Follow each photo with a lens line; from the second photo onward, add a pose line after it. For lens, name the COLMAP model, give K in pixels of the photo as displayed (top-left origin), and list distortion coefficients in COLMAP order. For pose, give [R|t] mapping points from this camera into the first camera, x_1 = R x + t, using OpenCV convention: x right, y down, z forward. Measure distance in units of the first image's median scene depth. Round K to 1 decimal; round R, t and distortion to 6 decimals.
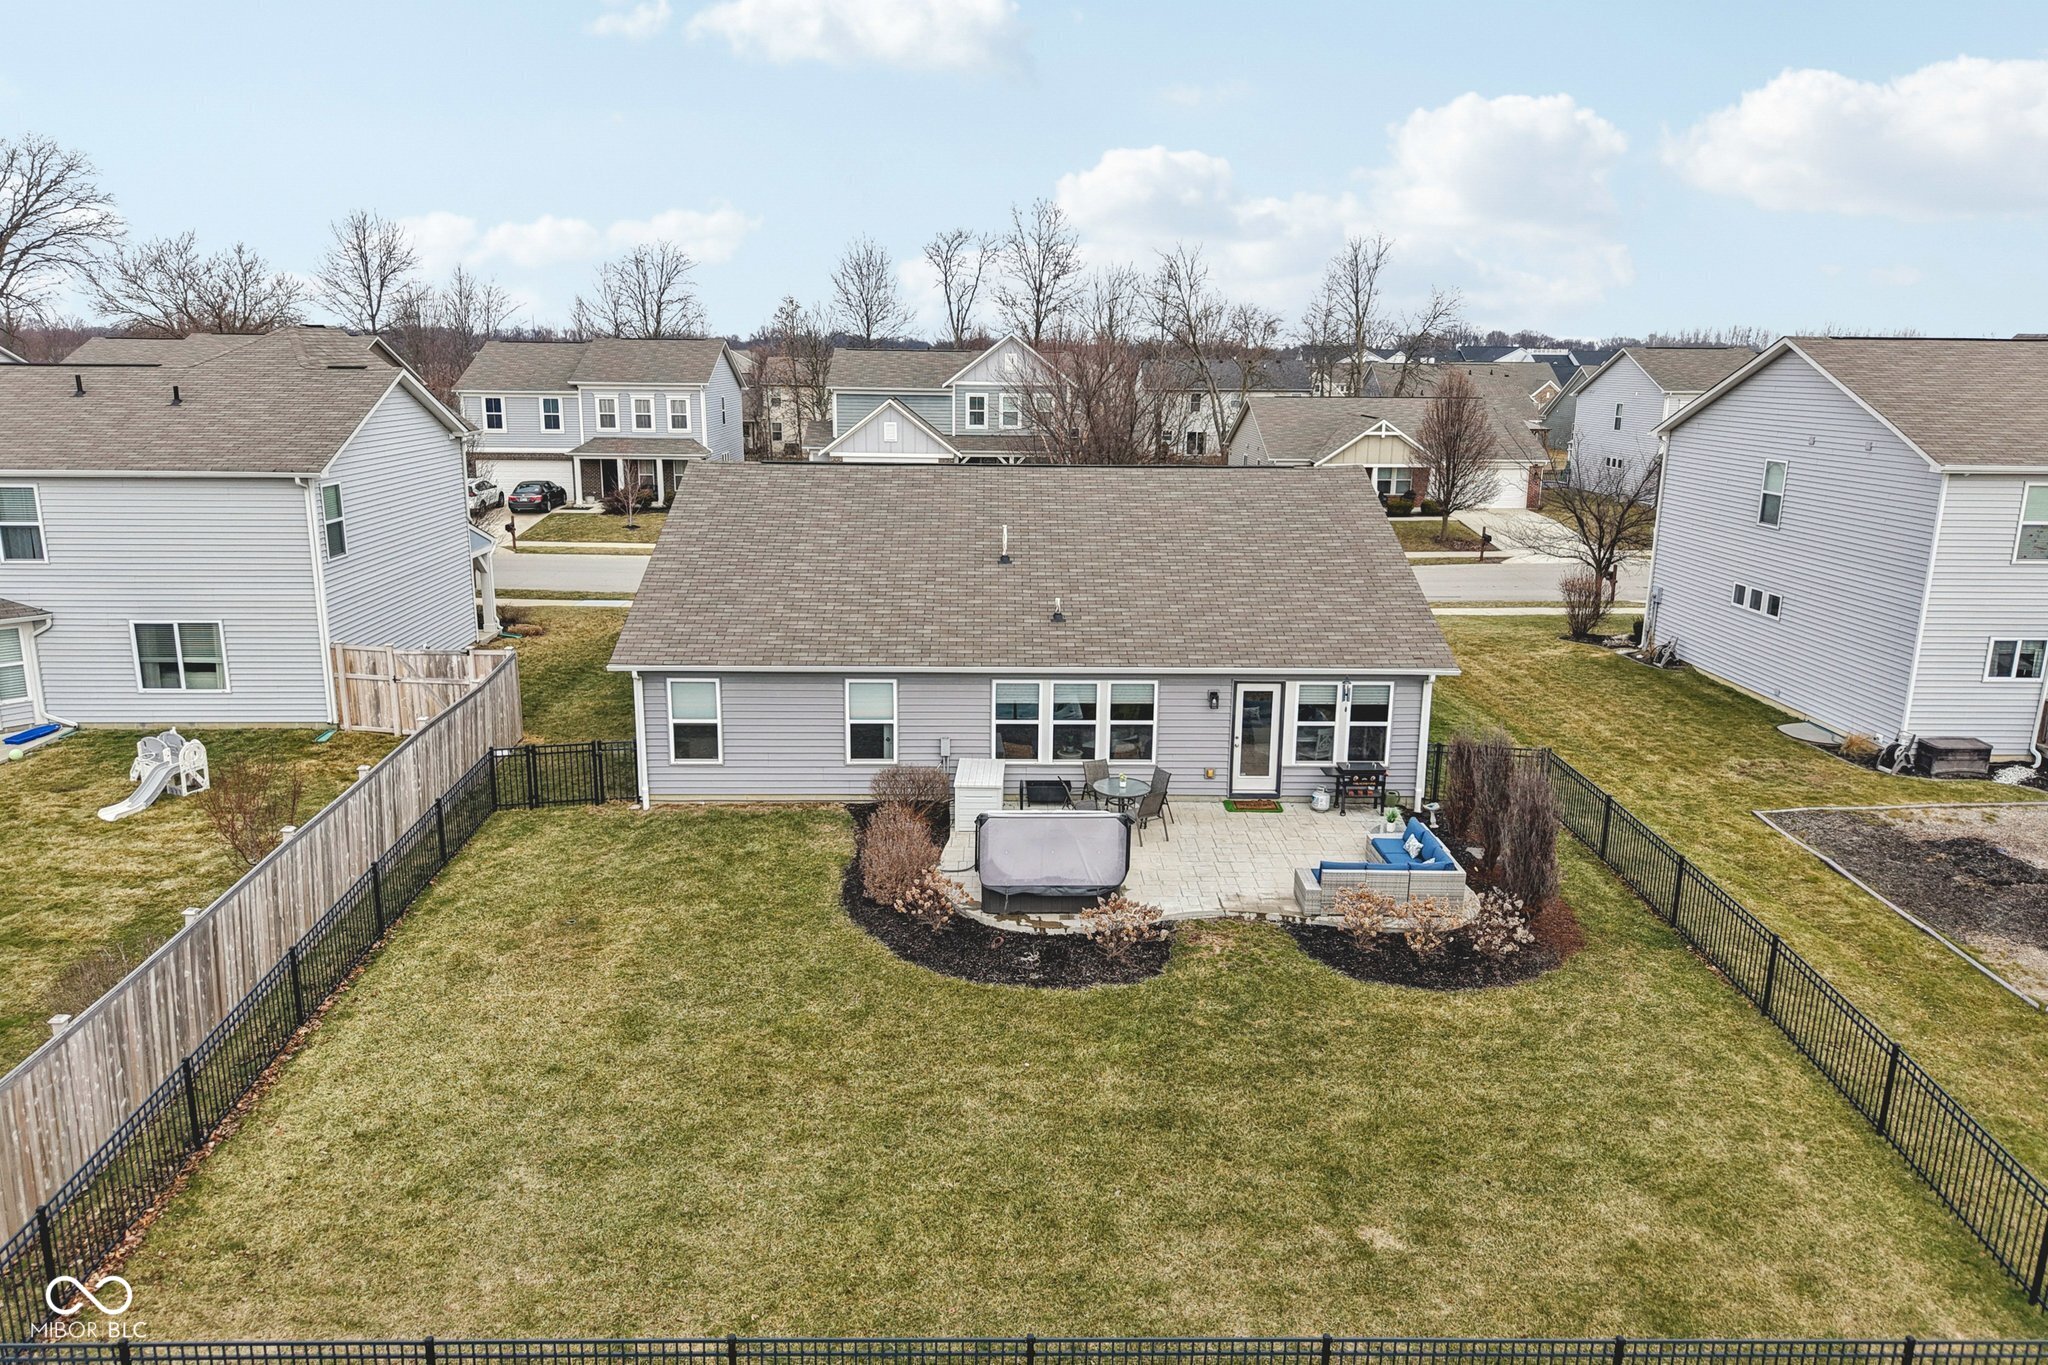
lens RADIAL K [[1375.3, 0, 1024.0], [0, 1375.3, 682.5], [0, 0, 1]] dist [0.074234, -0.124635]
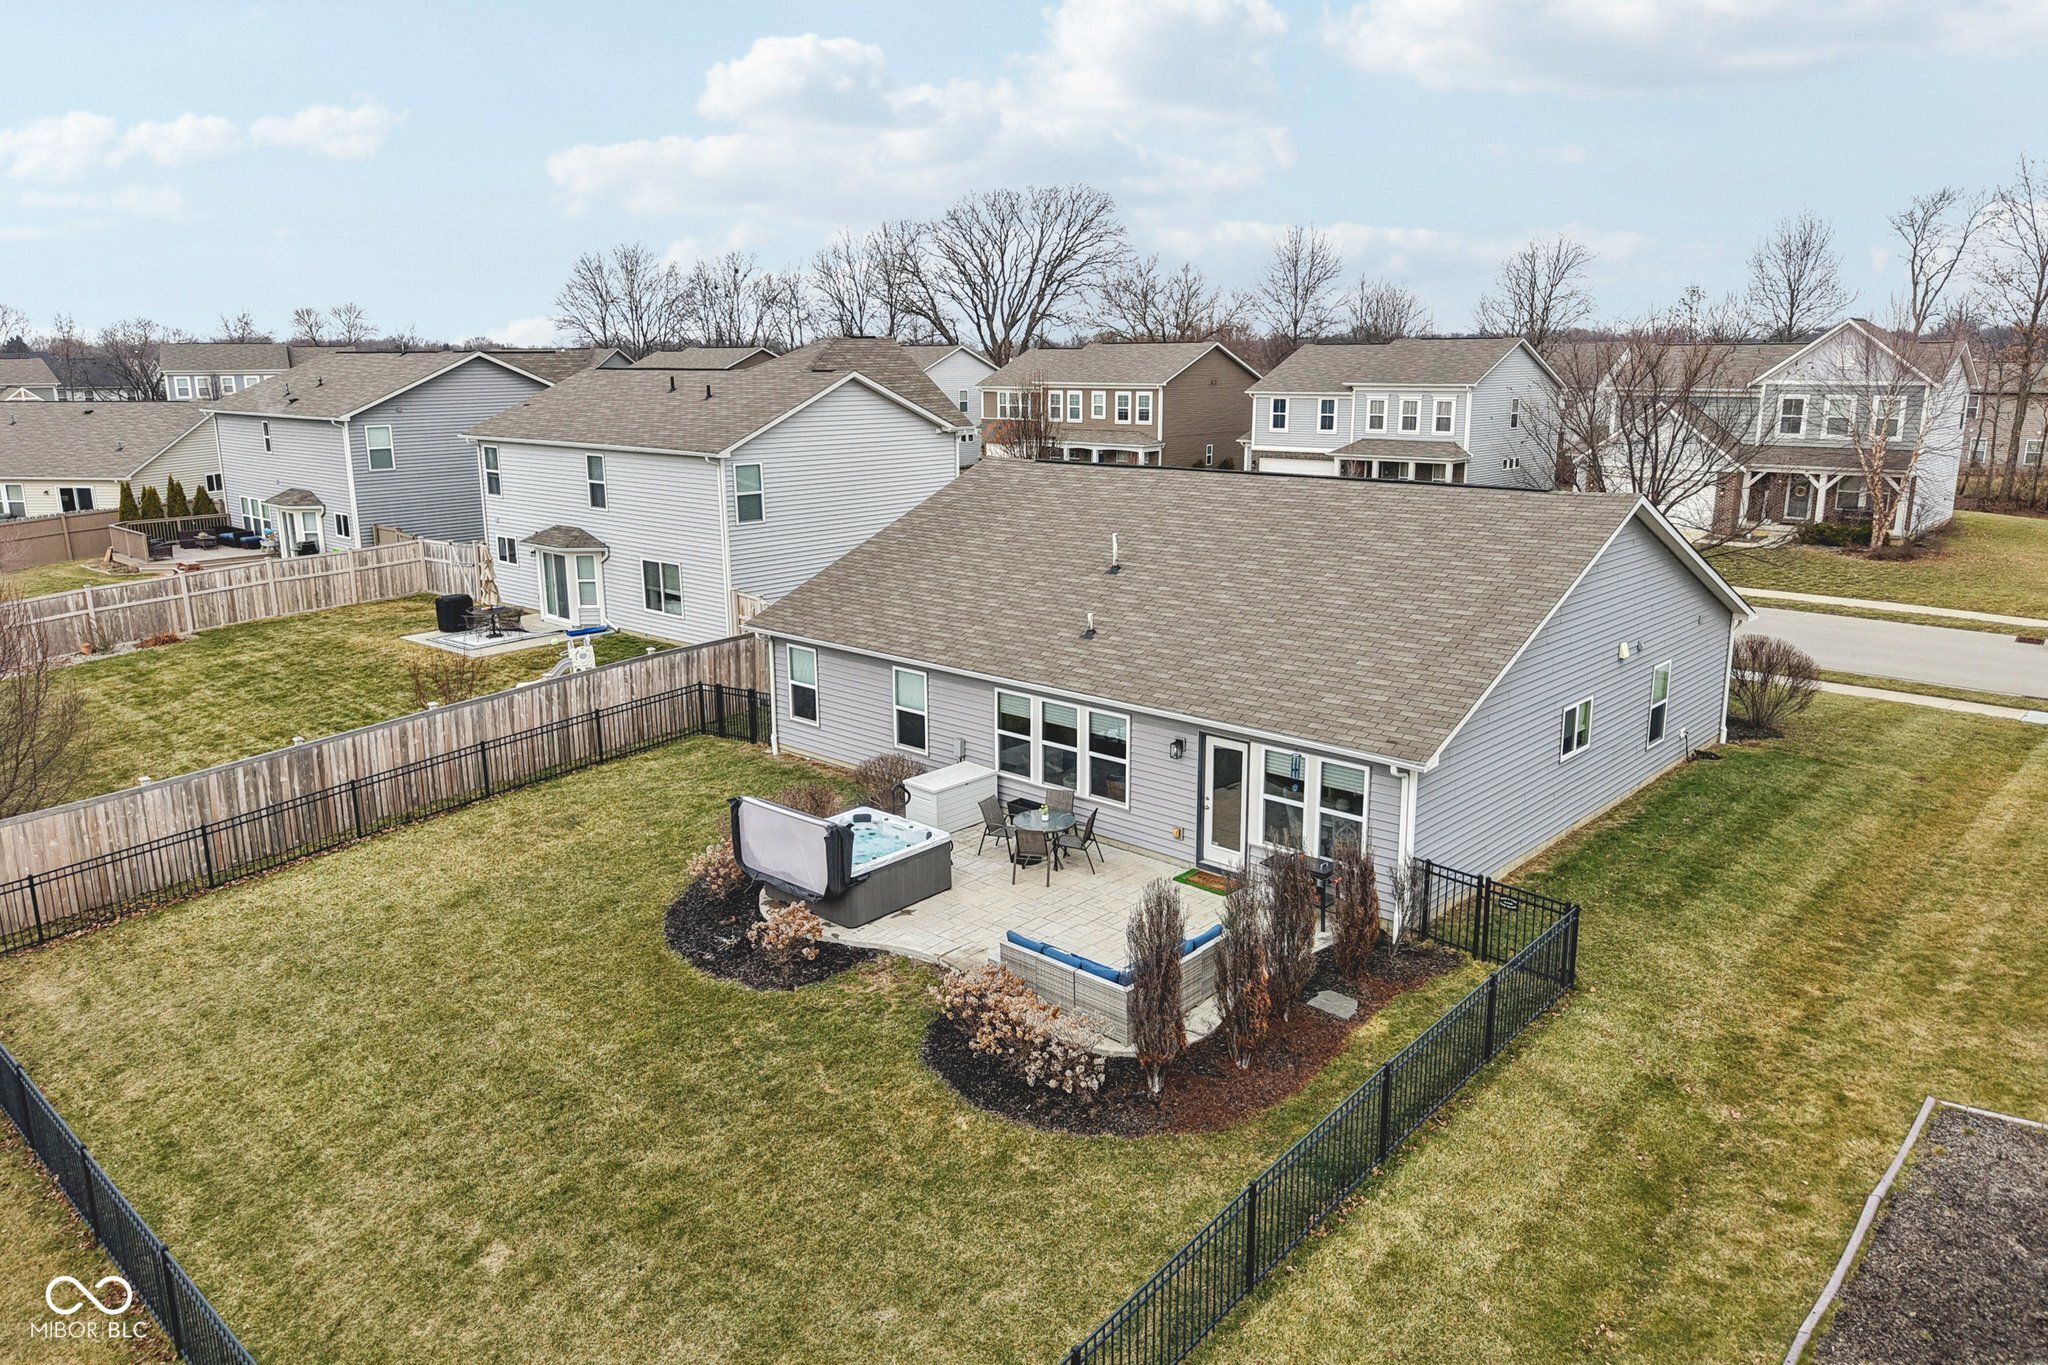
lens RADIAL K [[1394.5, 0, 1020.0], [0, 1394.5, 689.0], [0, 0, 1]] dist [0.030738, -0.046063]
pose [[0.719889, 0.148331, -0.678055, 0.647814], [-0.147658, 0.987265, 0.059206, -0.060837], [0.678201, 0.057499, 0.732623, 0.290197]]
